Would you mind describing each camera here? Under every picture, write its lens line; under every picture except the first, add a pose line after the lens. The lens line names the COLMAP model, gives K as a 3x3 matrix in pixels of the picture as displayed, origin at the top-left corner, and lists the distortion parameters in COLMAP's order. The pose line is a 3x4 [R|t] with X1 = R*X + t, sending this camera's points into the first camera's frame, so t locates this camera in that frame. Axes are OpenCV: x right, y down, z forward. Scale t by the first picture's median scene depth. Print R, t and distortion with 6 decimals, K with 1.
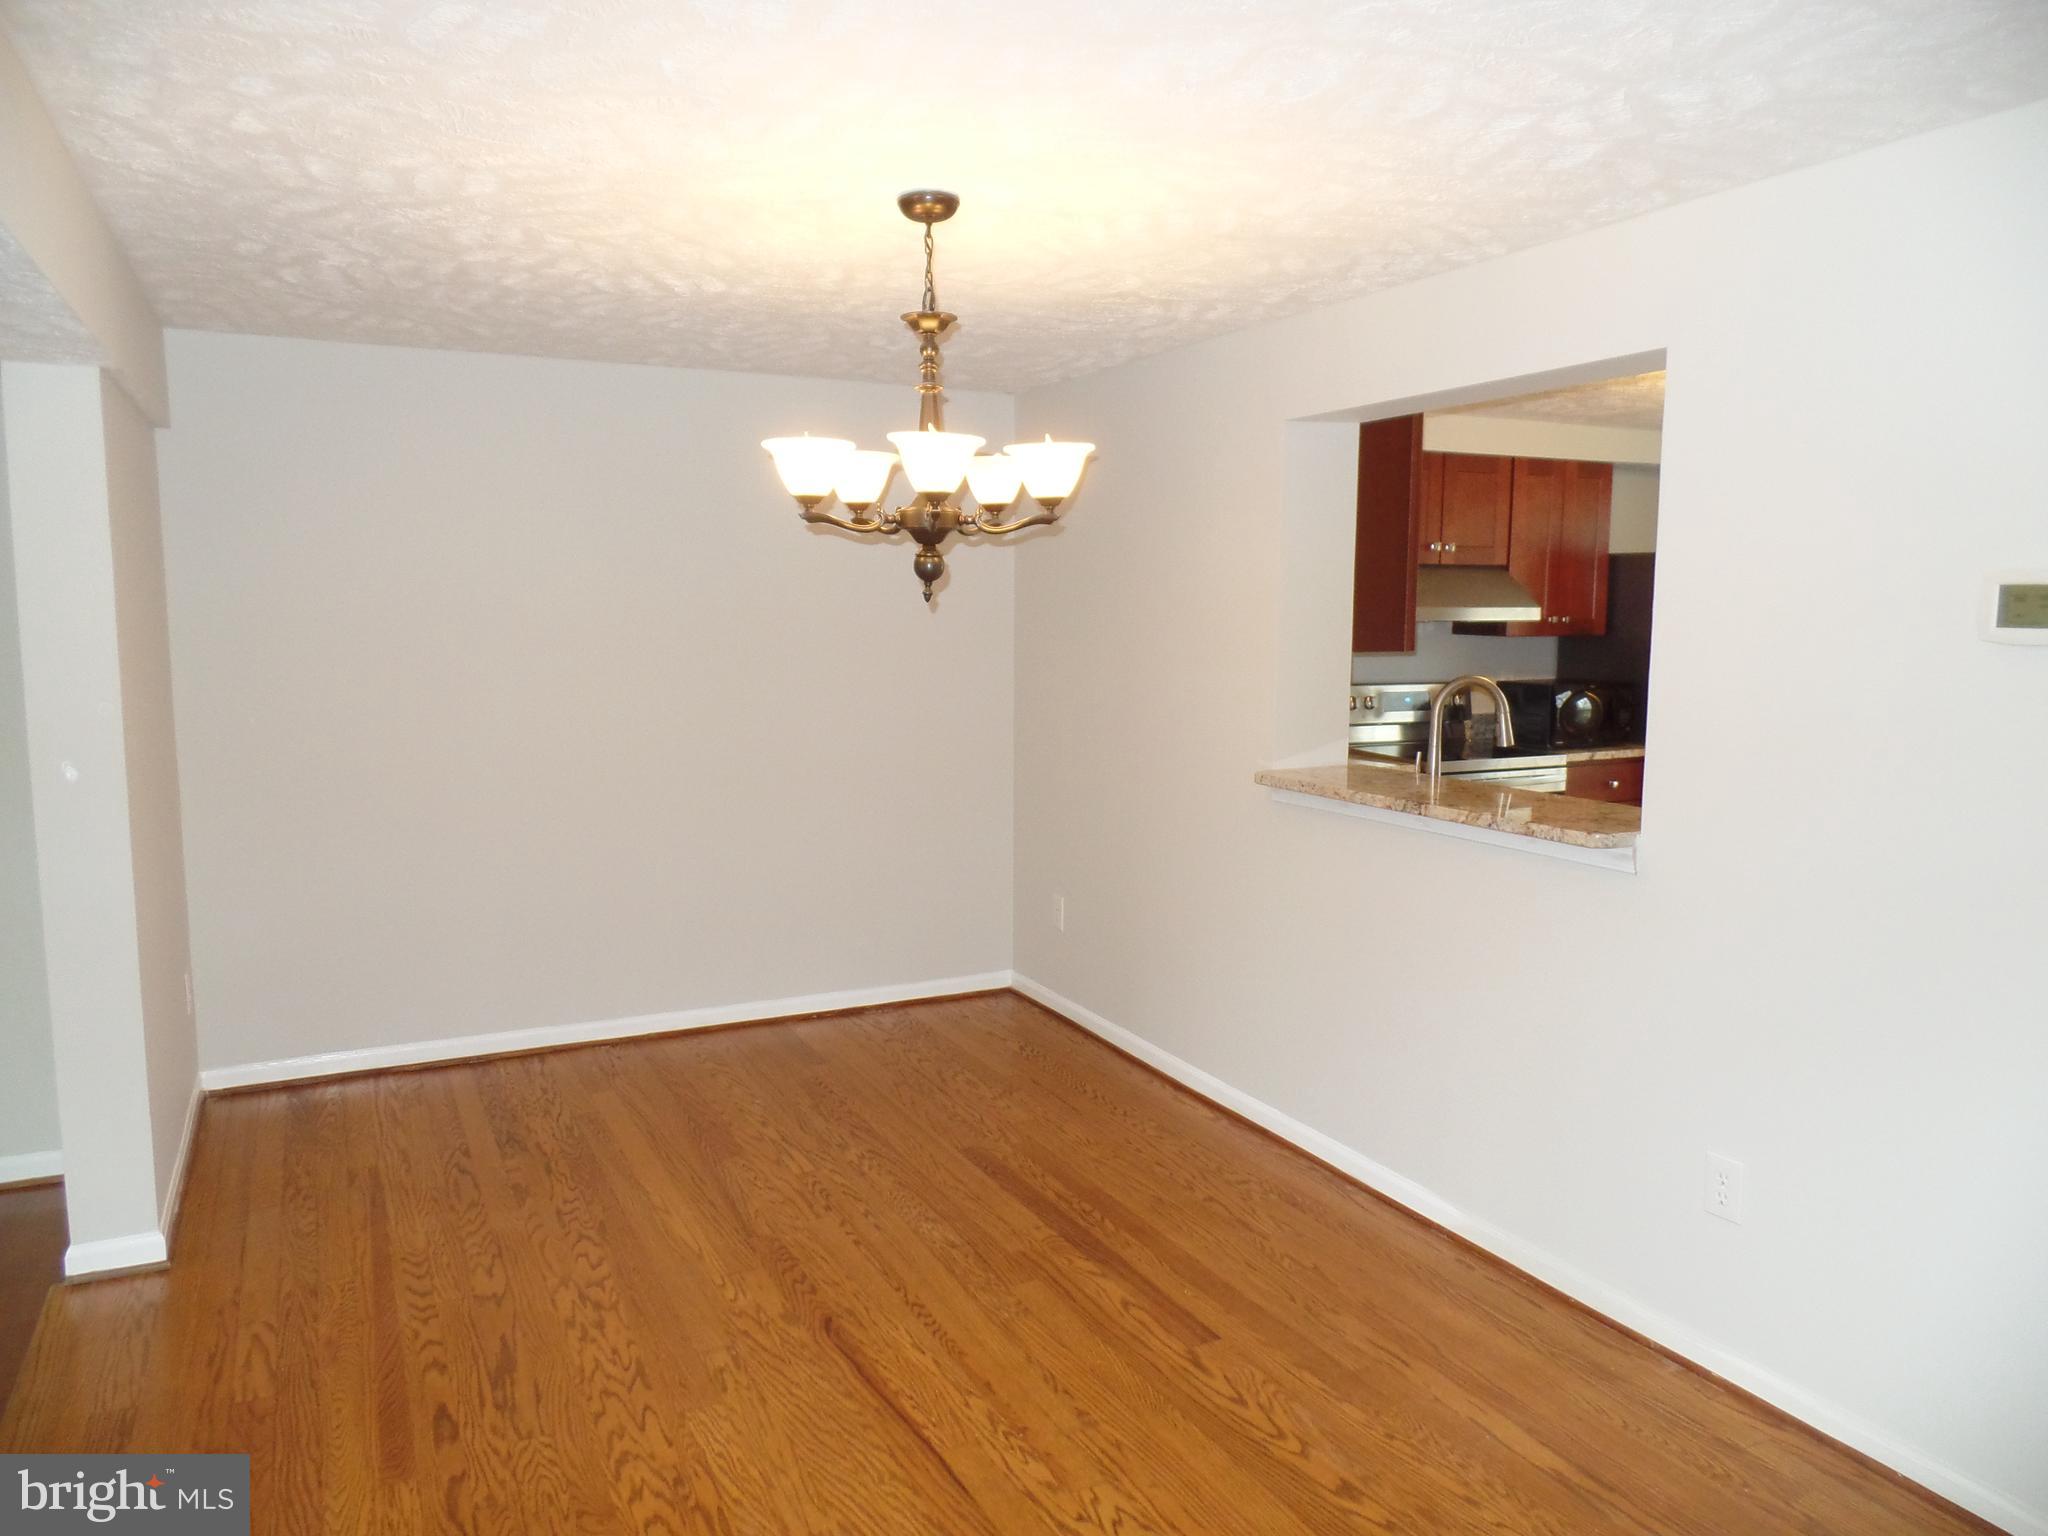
lens RADIAL K [[1407.2, 0, 1028.5], [0, 1407.2, 779.8], [0, 0, 1]] dist [-0.001648, -0.000185]
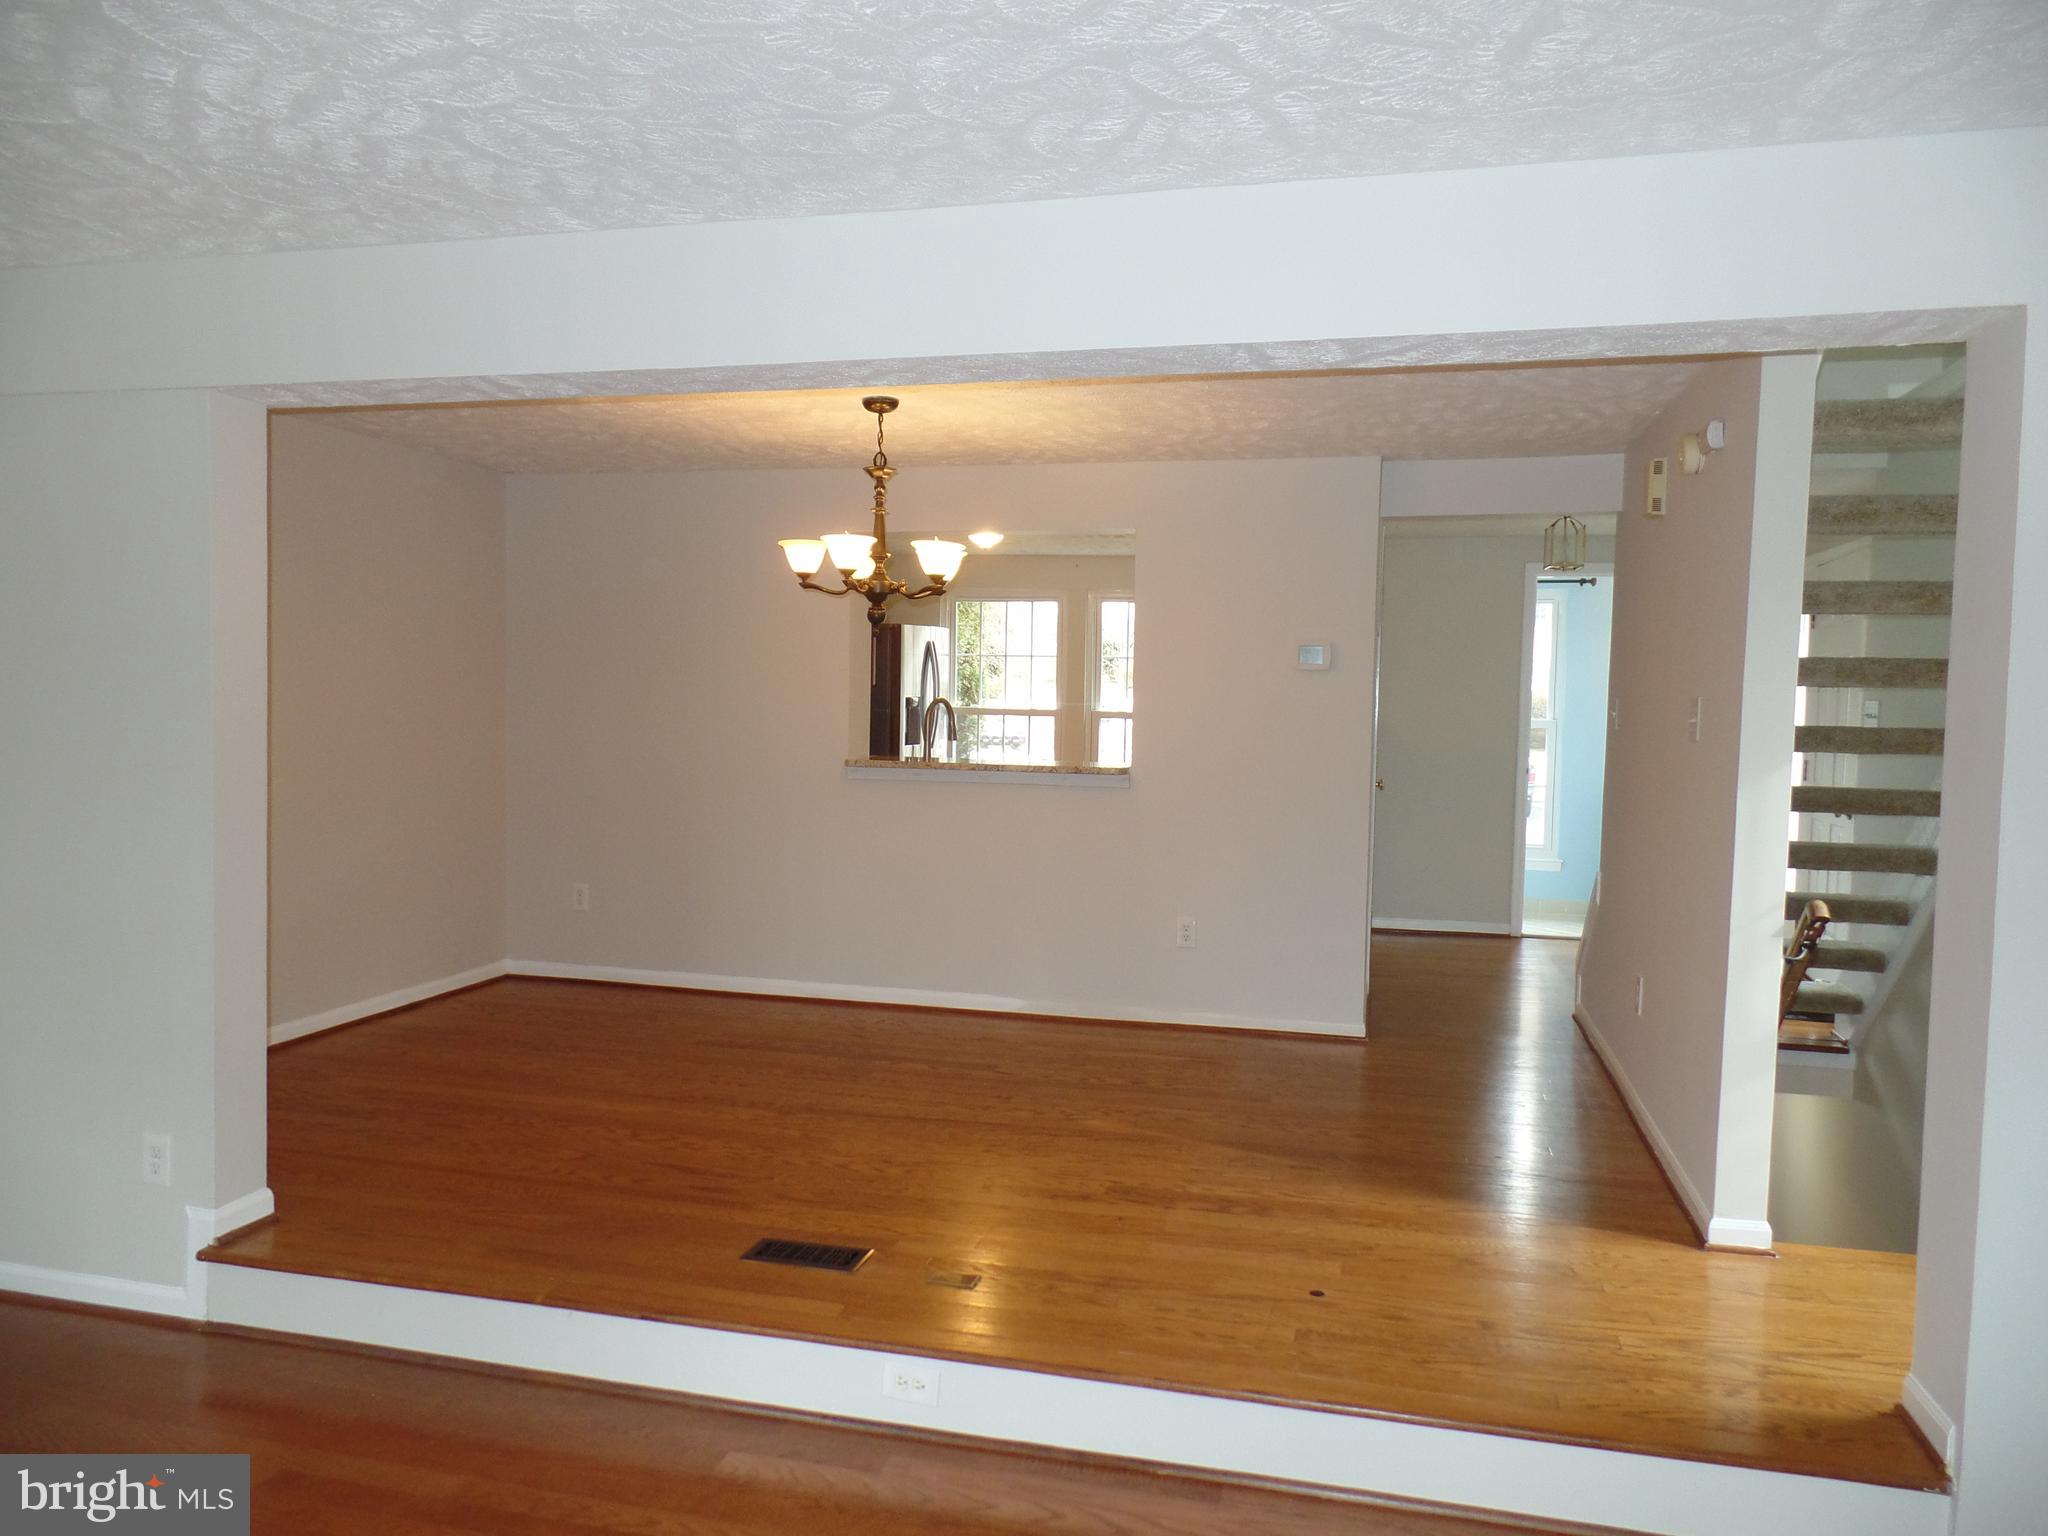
lens RADIAL K [[1457.0, 0, 1024.0], [0, 1457.0, 768.0], [0, 0, 1]] dist [0.000248, 0.001039]
pose [[0.657181, -0.032637, 0.753026, -1.255296], [0.081358, 0.996297, -0.027822, 0.089493], [-0.749329, 0.079548, 0.657403, -0.246524]]
